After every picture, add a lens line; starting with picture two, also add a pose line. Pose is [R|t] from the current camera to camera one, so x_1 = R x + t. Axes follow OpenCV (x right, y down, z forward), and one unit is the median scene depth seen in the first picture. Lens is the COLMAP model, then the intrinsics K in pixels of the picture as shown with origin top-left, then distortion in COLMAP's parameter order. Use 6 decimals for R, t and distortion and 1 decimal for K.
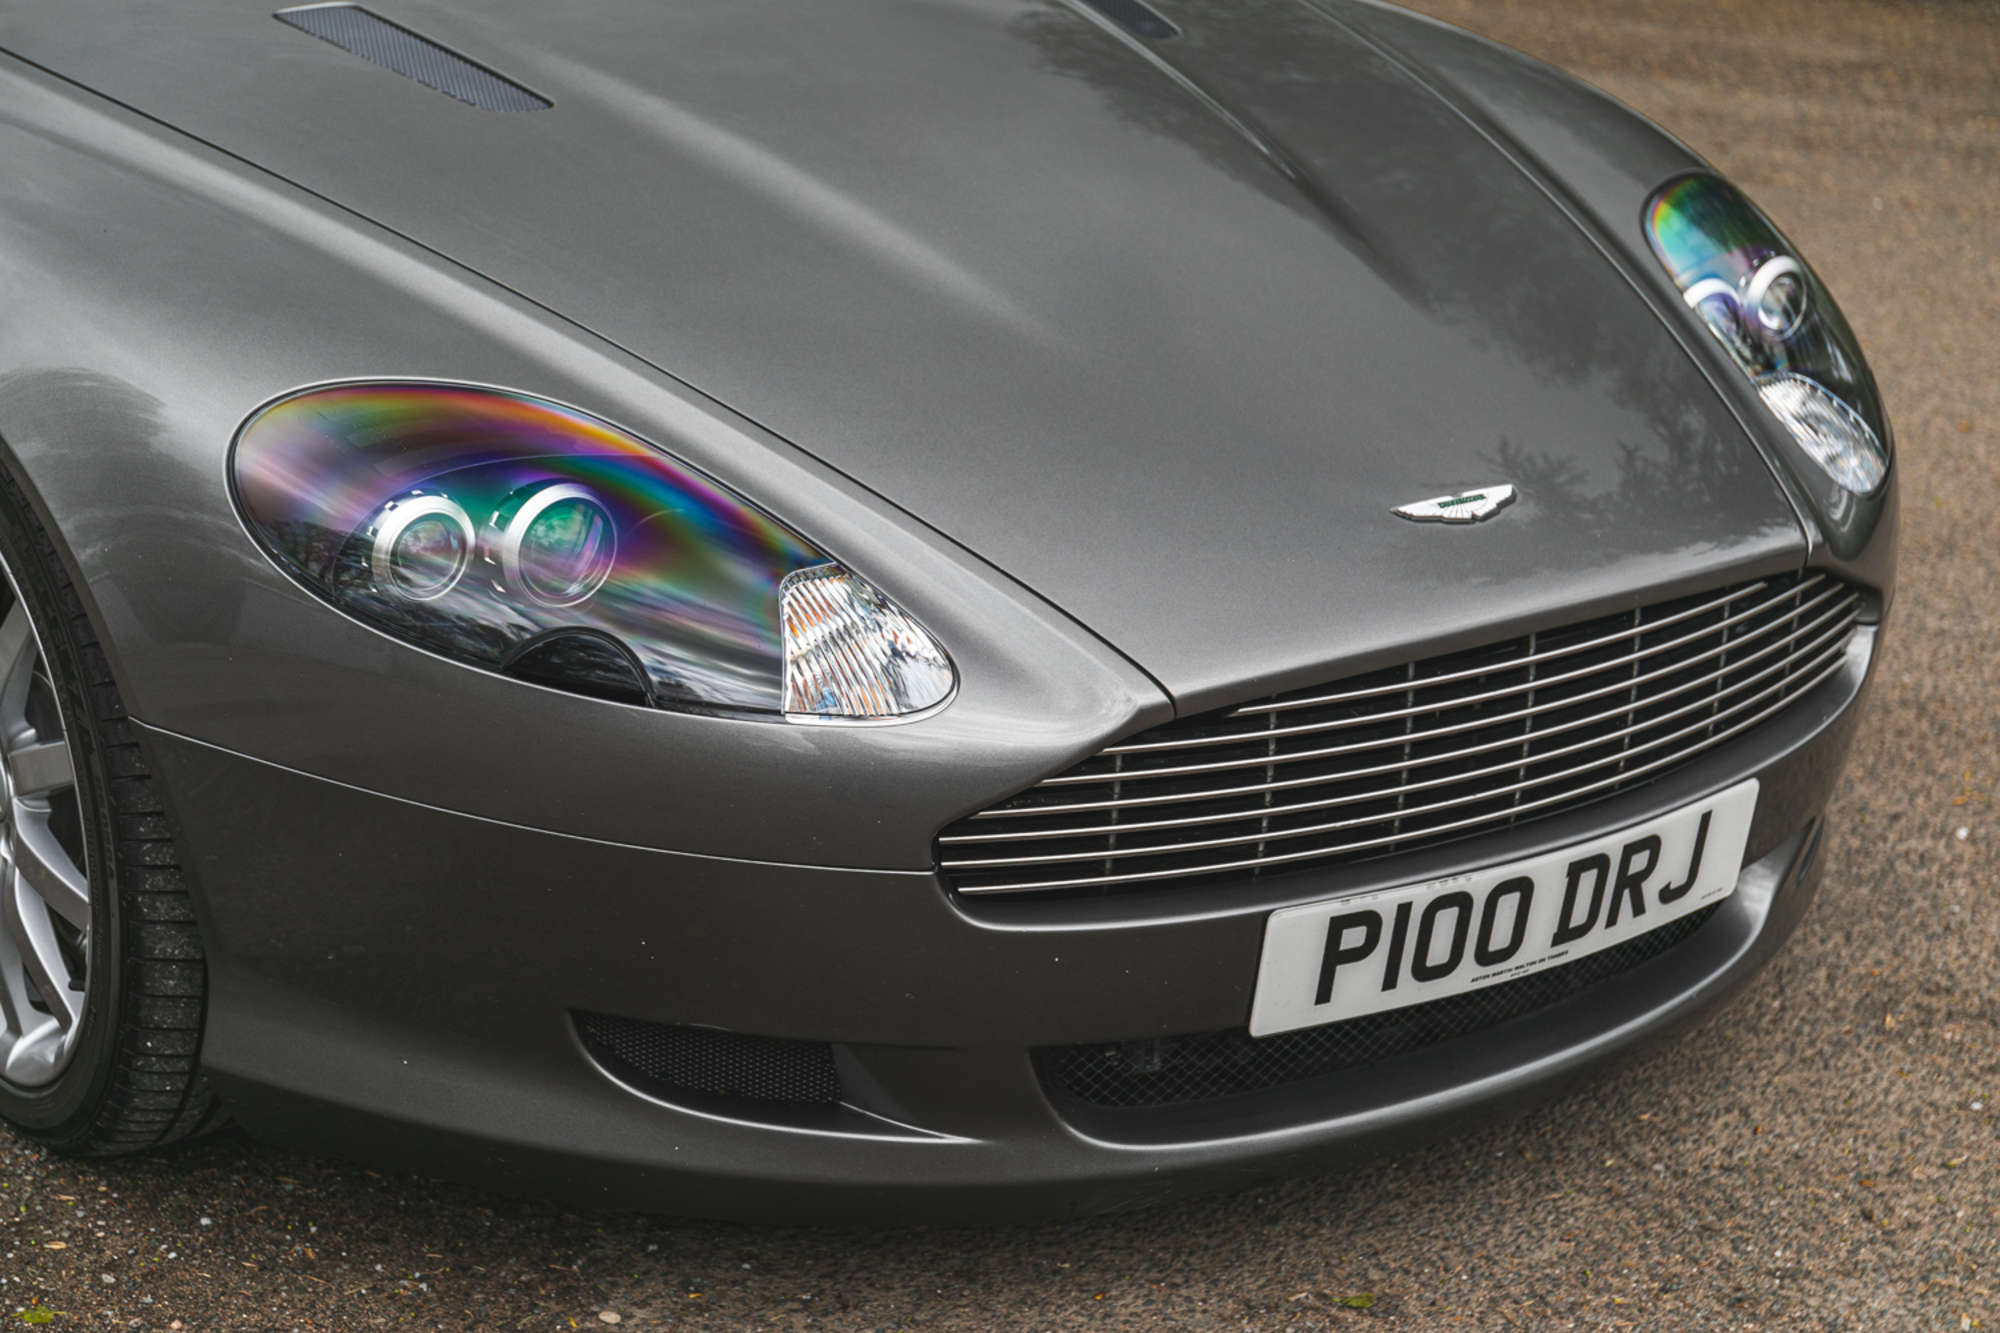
lens RADIAL K [[3889.8, 0, 998.2], [0, 3889.8, 667.6], [0, 0, 1]] dist [-0.031804, 0.000000]
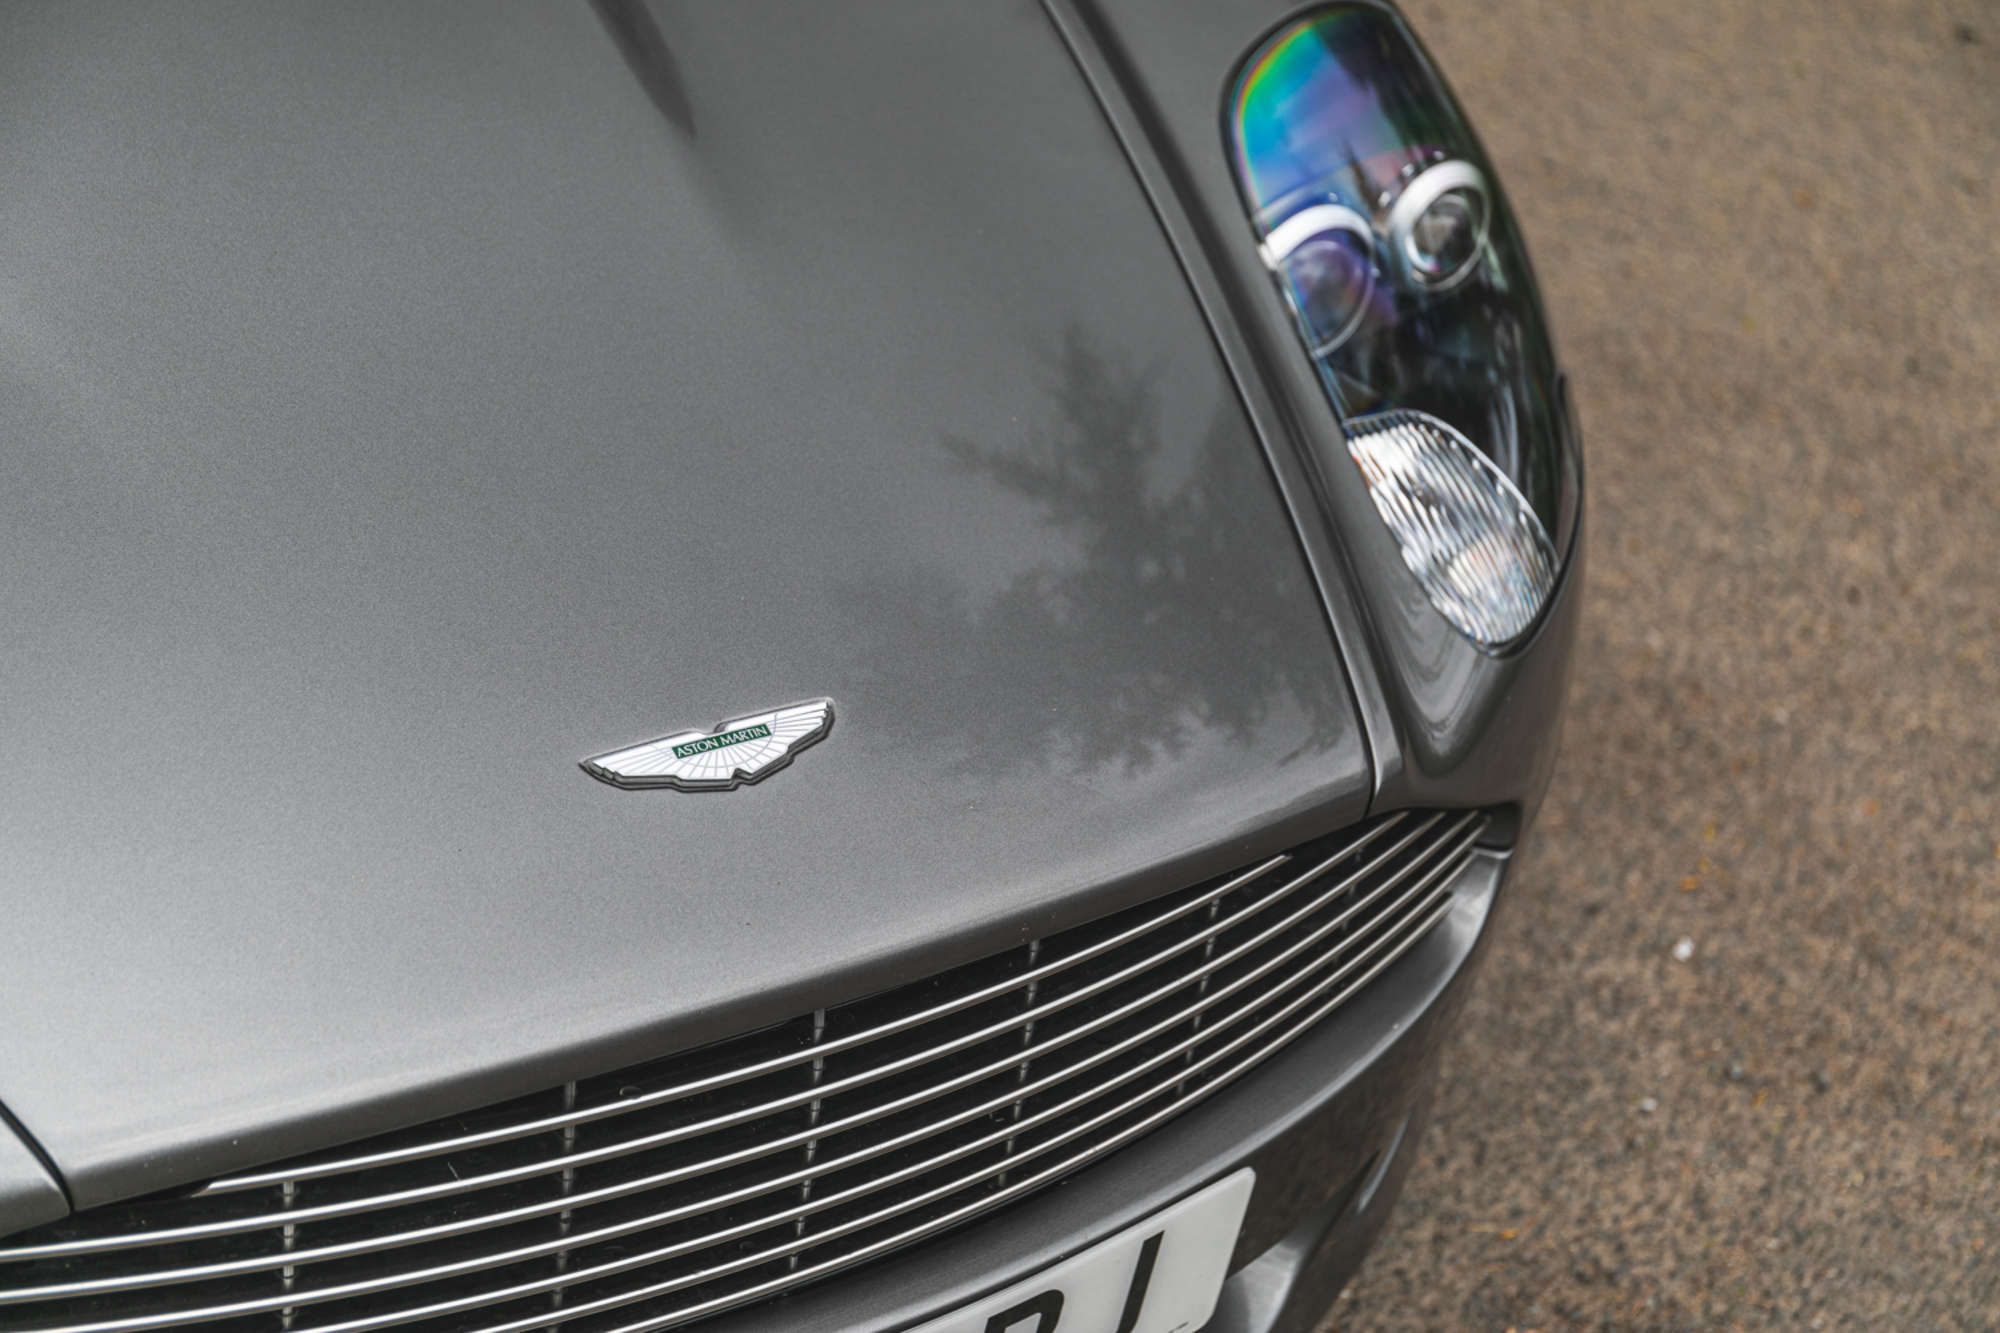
lens RADIAL K [[3889.8, 0, 996.2], [0, 3889.8, 666.1], [0, 0, 1]] dist [-0.031804, 0.000000]
pose [[0.997238, 0.067731, 0.030467, 0.134550], [-0.071562, 0.986050, 0.150278, -0.133659], [-0.019863, -0.152044, 0.988174, 0.432574]]
